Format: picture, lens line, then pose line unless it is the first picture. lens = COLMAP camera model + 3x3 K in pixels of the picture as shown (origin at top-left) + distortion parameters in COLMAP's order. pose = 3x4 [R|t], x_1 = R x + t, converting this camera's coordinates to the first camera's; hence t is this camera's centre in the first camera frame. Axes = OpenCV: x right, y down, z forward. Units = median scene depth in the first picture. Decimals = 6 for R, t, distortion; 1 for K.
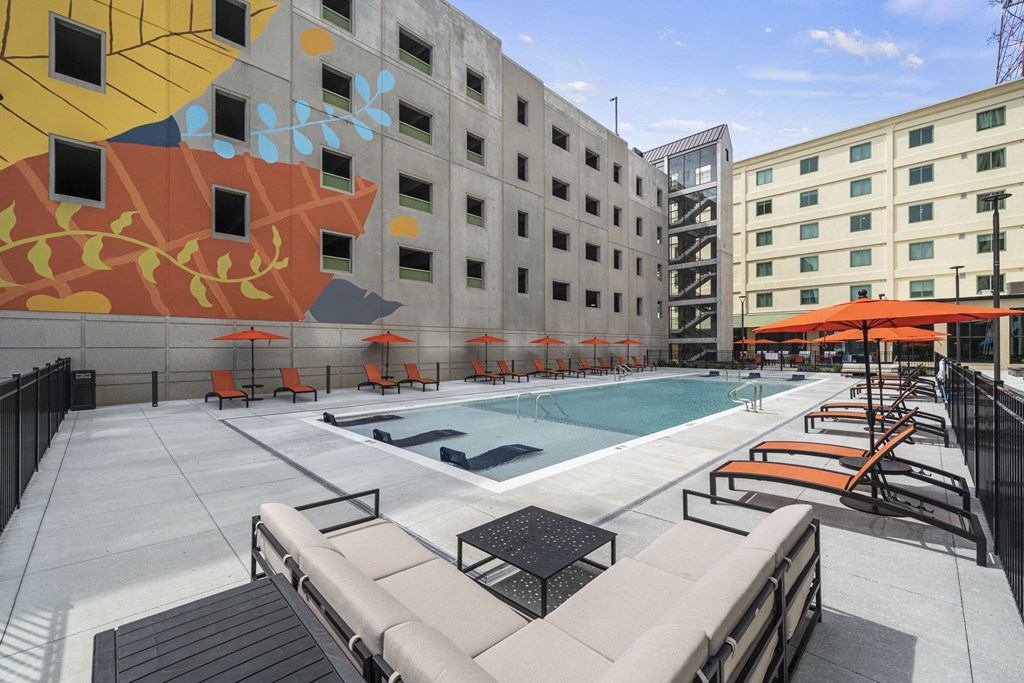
lens RADIAL K [[411.0, 0, 514.5], [0, 411.0, 345.5], [0, 0, 1]] dist [-0.000203, 0.000013]
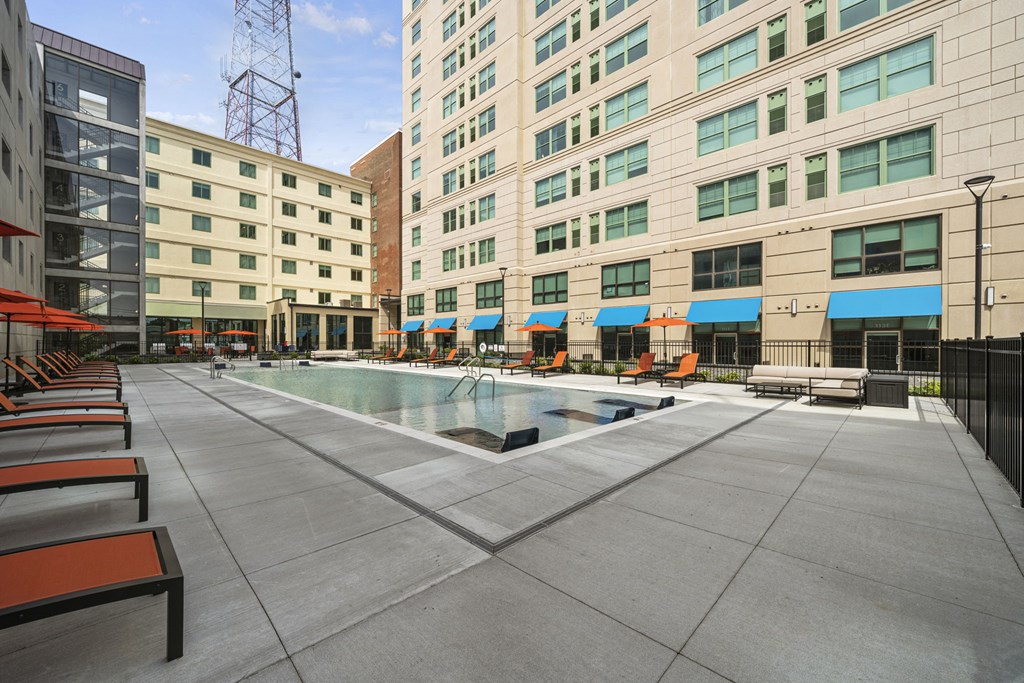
lens RADIAL K [[399.8, 0, 512.0], [0, 399.8, 341.5], [0, 0, 1]] dist [-0.000849, -0.000010]
pose [[0.000597, 0.001417, 0.999999, -0.282920], [-0.008642, 0.999962, -0.001412, 0.004914], [-0.999962, -0.008642, 0.000609, 0.264440]]
